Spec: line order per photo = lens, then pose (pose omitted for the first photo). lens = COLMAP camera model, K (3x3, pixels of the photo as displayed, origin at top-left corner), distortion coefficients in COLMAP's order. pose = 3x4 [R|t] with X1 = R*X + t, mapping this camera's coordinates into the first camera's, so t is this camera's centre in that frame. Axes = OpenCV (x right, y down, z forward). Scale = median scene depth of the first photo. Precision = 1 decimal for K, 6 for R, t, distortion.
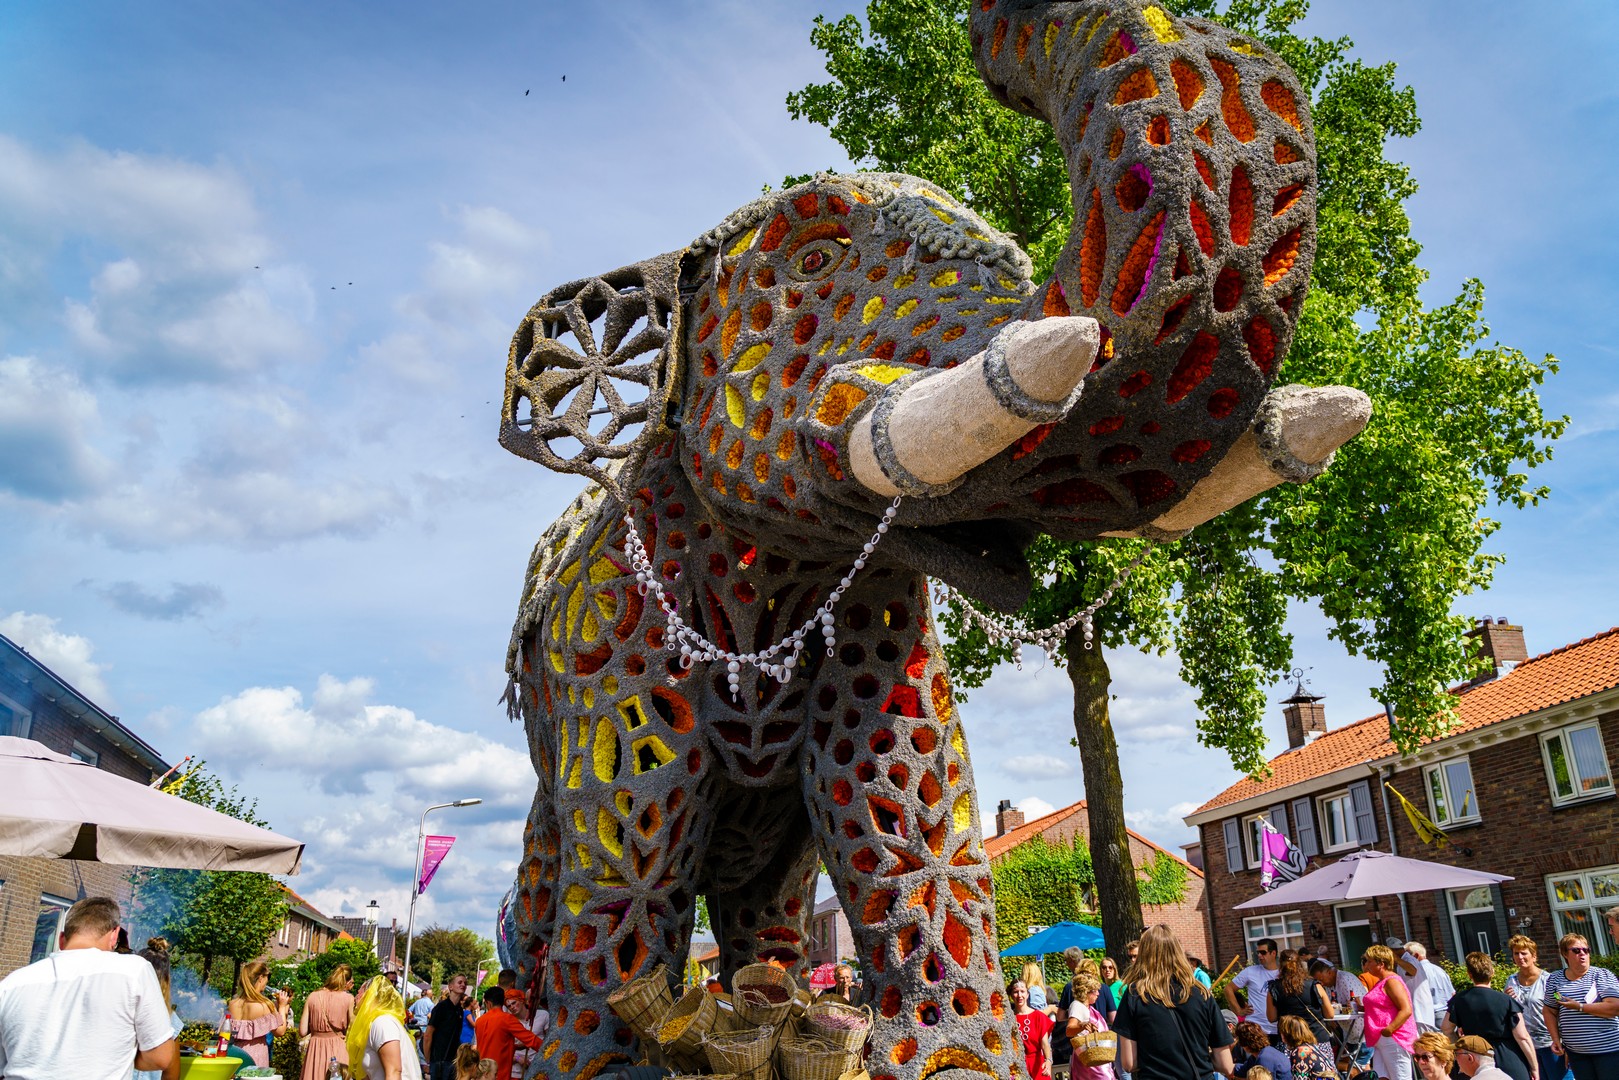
lens RADIAL K [[1265.6, 0, 809.5], [0, 1265.6, 540.0], [0, 0, 1]] dist [0.003184, -0.005419]
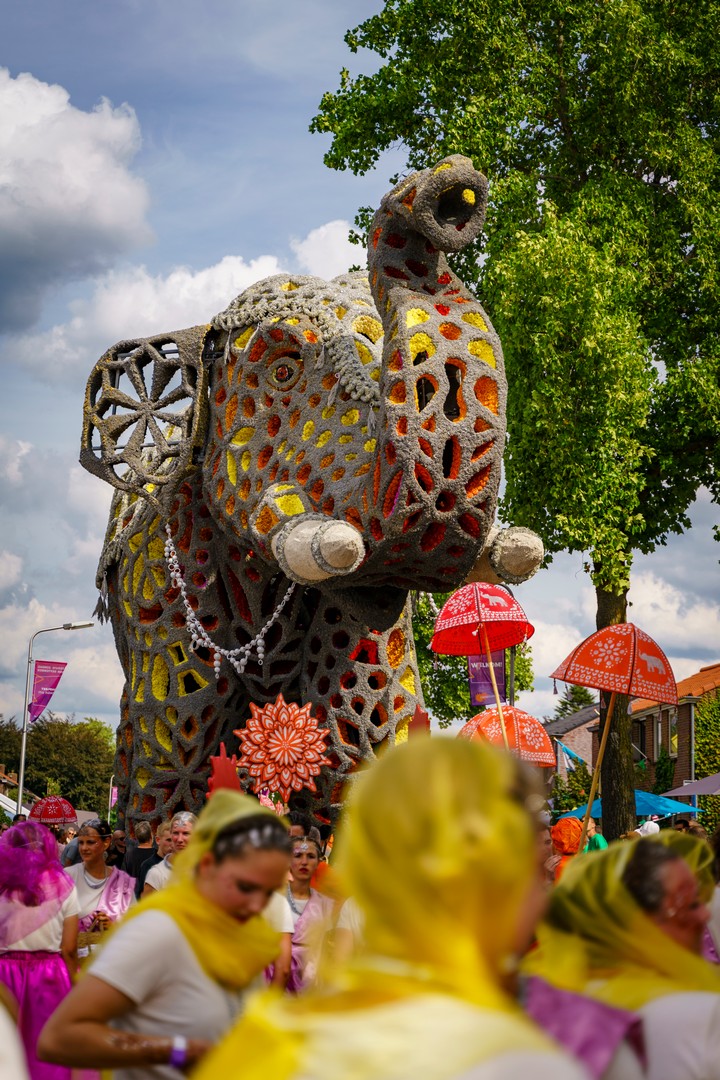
lens RADIAL K [[2065.7, 0, 360.0], [0, 2065.7, 540.0], [0, 0, 1]] dist [0.008128, -0.029920]
pose [[0.991367, 0.022489, -0.129169, 0.369242], [0.004200, 0.979228, 0.202719, -0.468976], [0.131045, -0.201512, 0.970680, -1.228720]]
